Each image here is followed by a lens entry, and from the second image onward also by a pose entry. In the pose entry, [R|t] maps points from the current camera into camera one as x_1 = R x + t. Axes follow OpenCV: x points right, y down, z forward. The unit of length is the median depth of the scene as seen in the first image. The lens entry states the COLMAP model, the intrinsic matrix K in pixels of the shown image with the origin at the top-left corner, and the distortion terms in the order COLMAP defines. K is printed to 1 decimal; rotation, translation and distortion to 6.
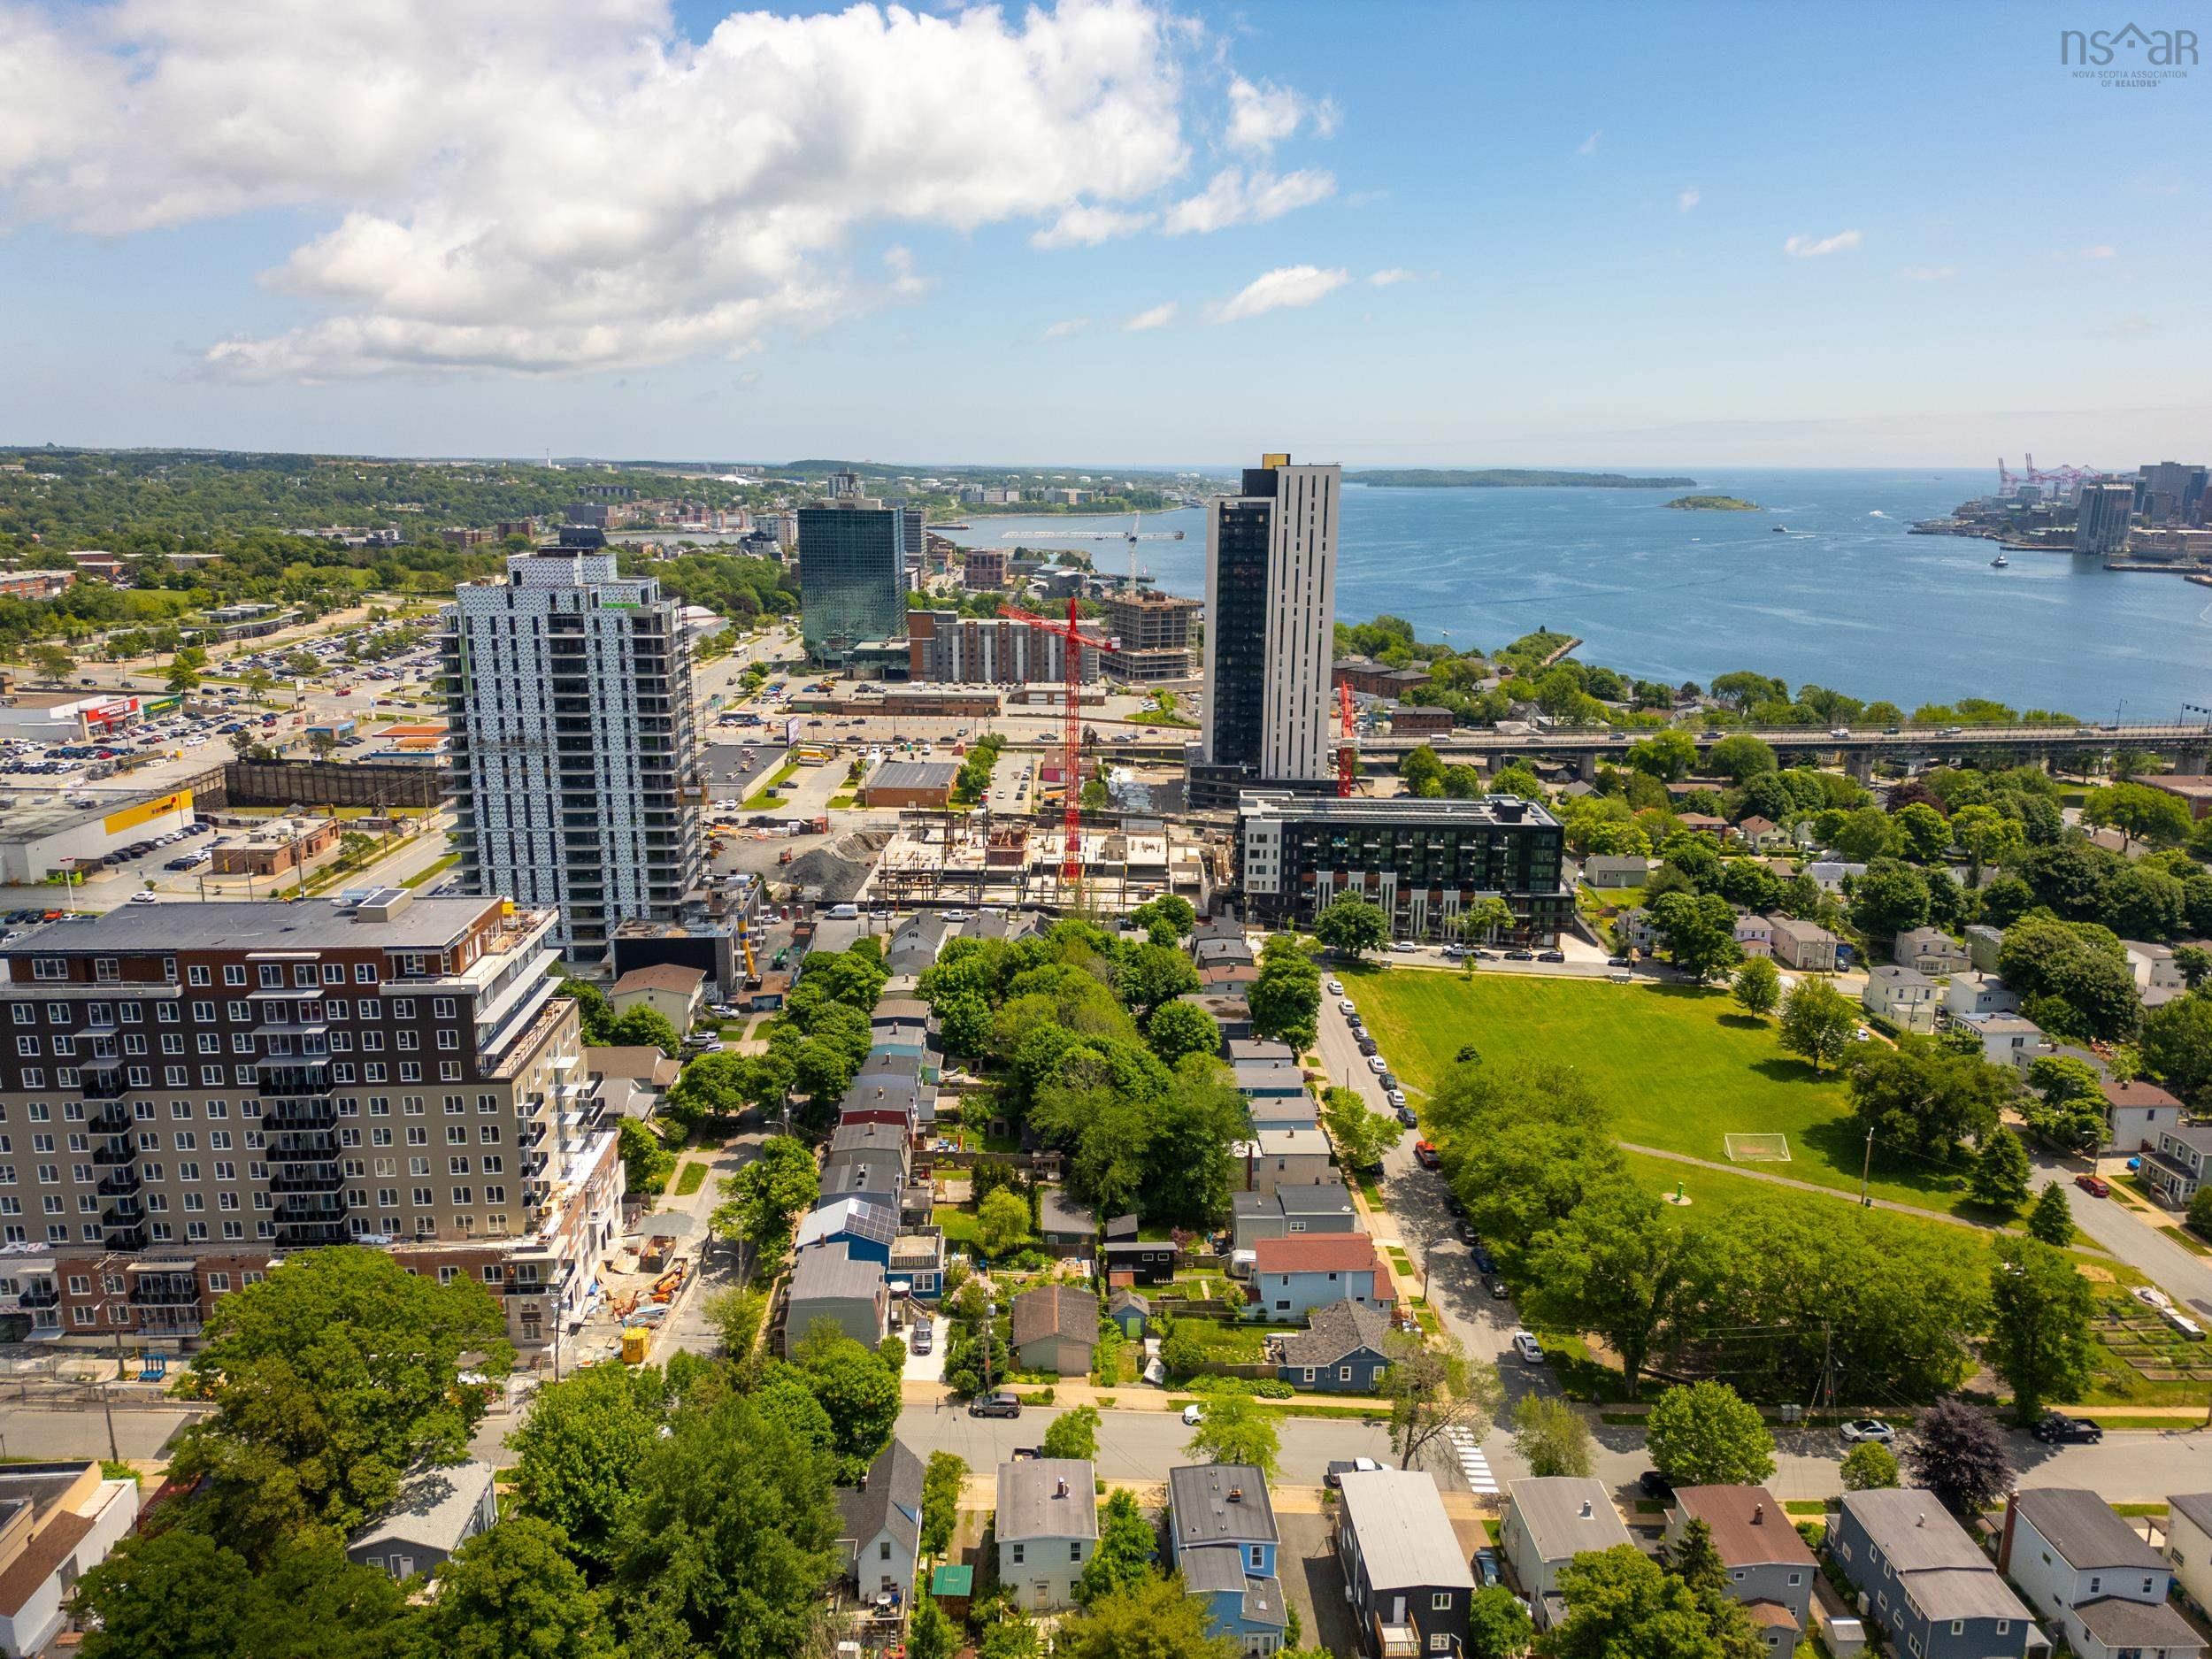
lens RADIAL K [[1551.6, 0, 1106.0], [0, 1551.6, 829.5], [0, 0, 1]] dist [0.028257, -0.000606]
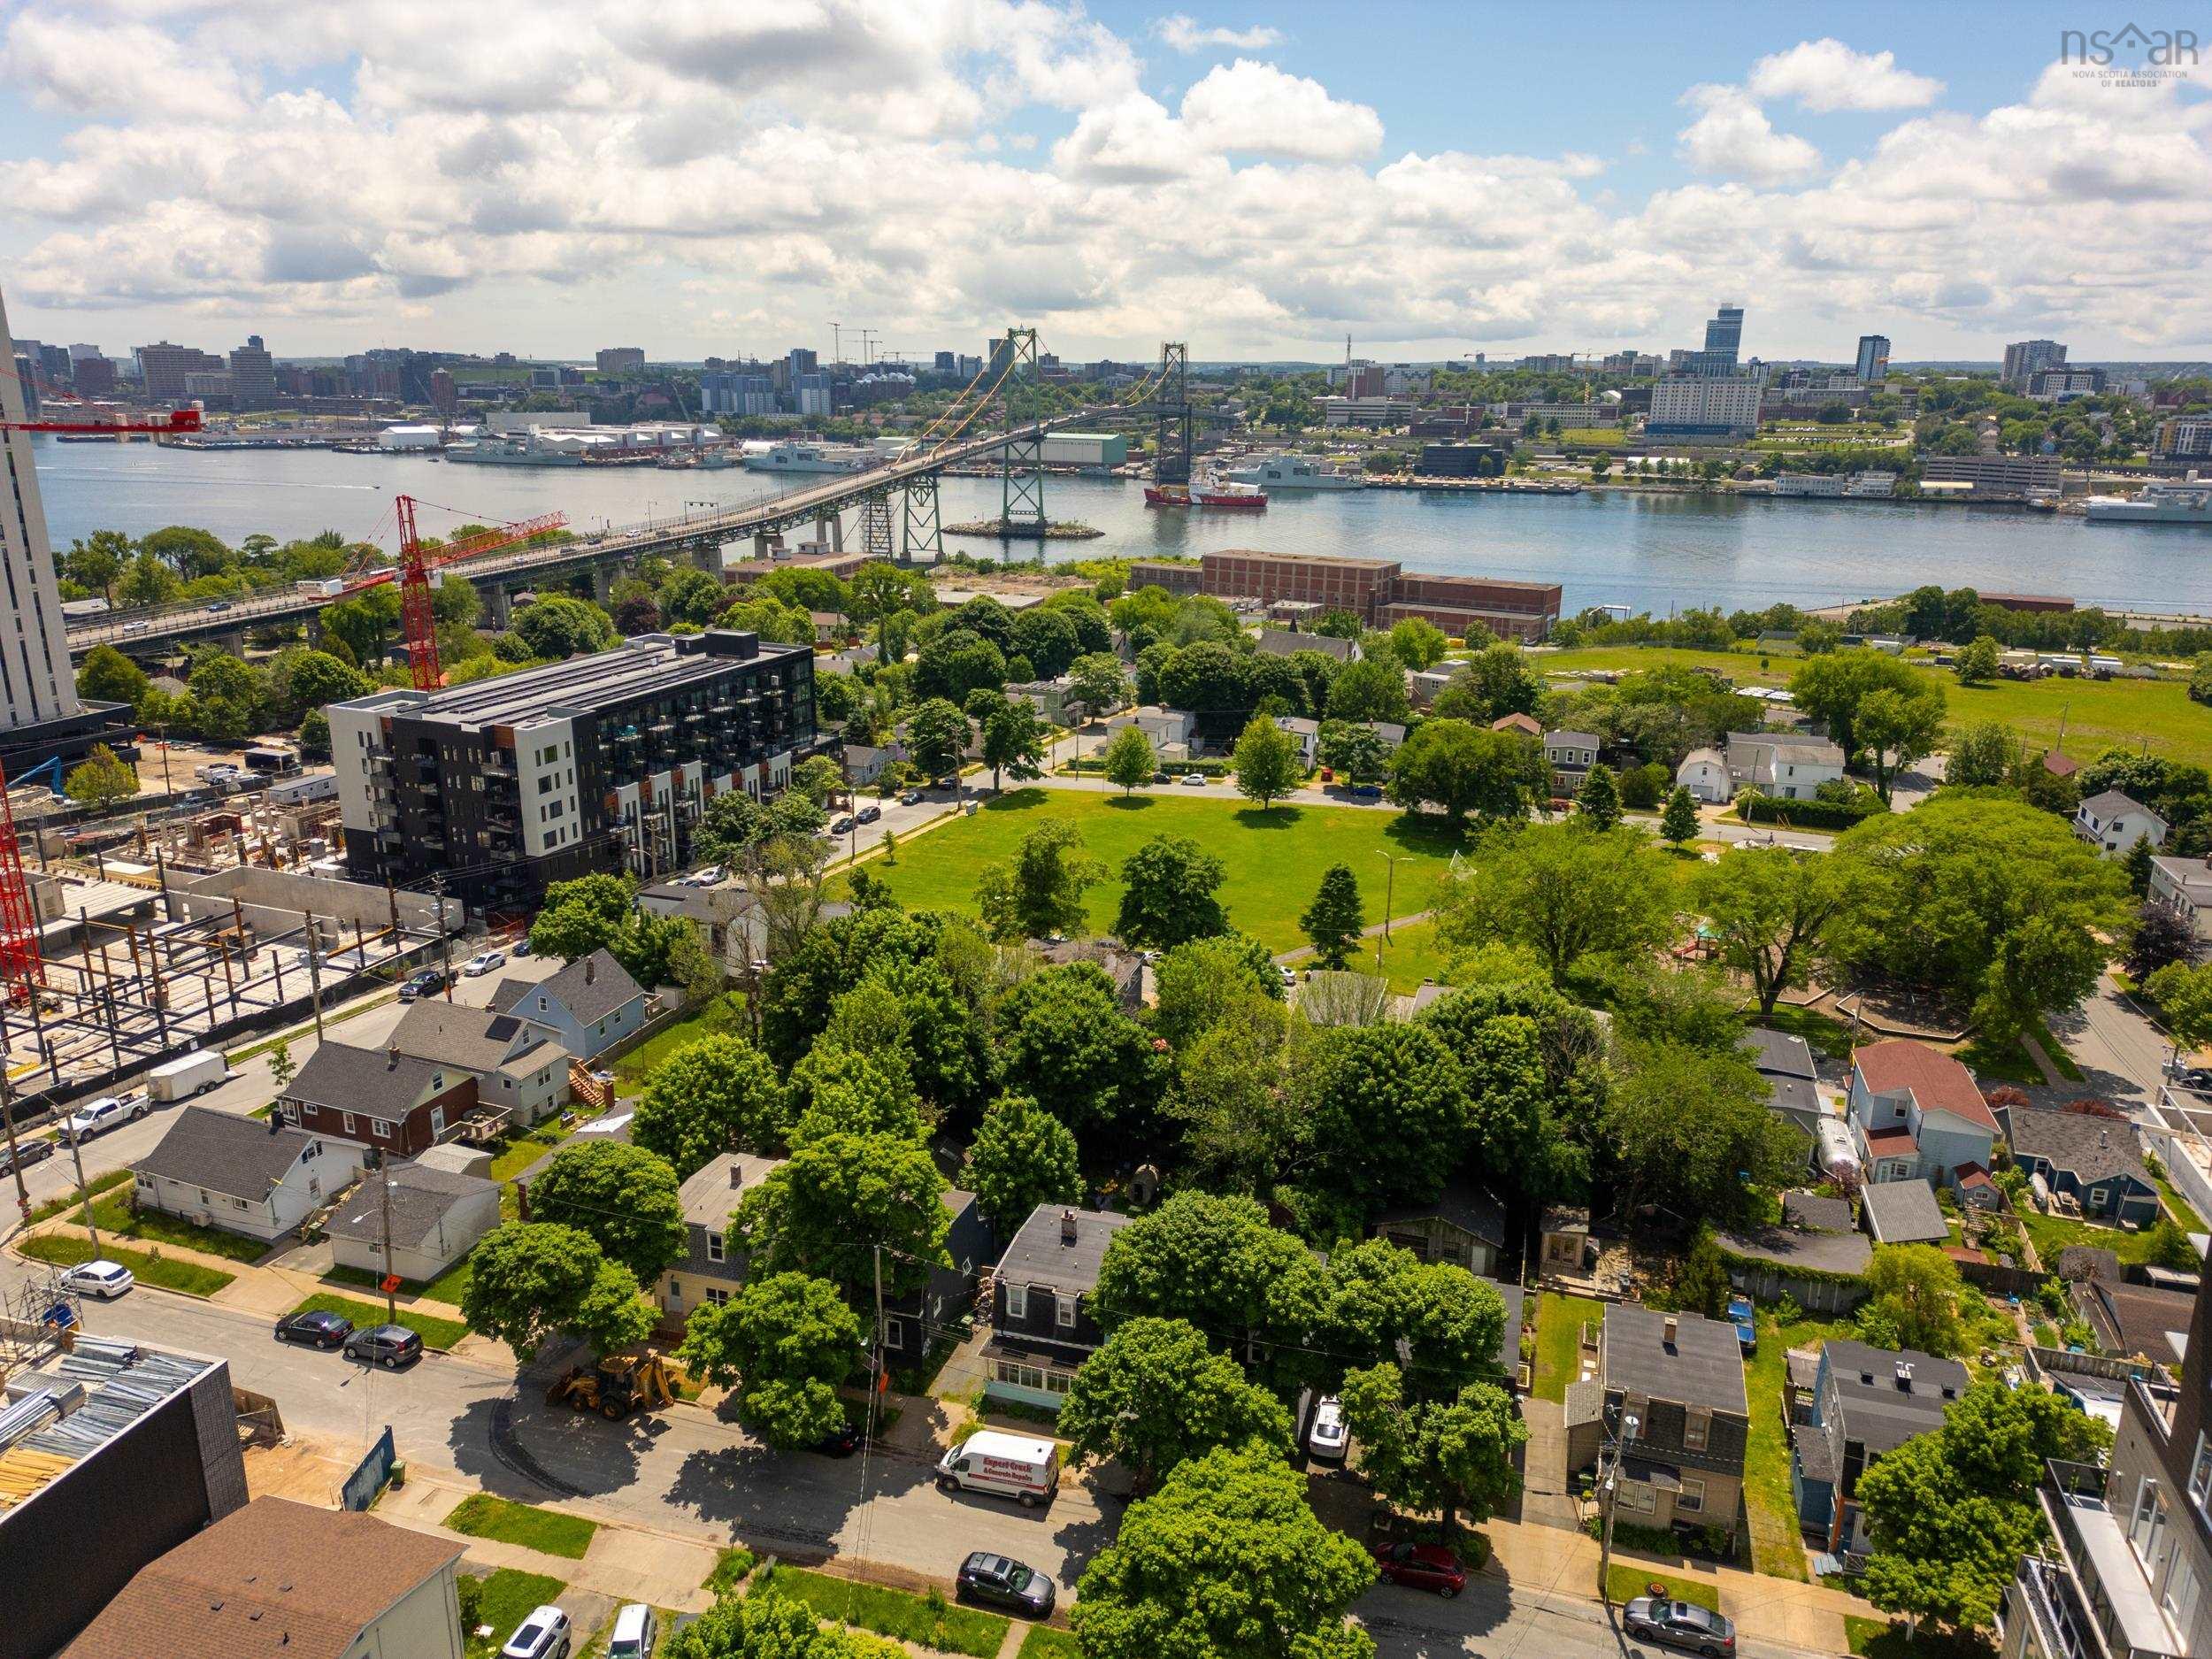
lens RADIAL K [[1551.6, 0, 1106.0], [0, 1551.6, 829.5], [0, 0, 1]] dist [0.028257, -0.000606]
pose [[0.335093, -0.270290, 0.902583, -0.348368], [0.215587, 0.954549, 0.205813, -0.040840], [-0.917189, 0.125619, 0.378134, 0.602129]]
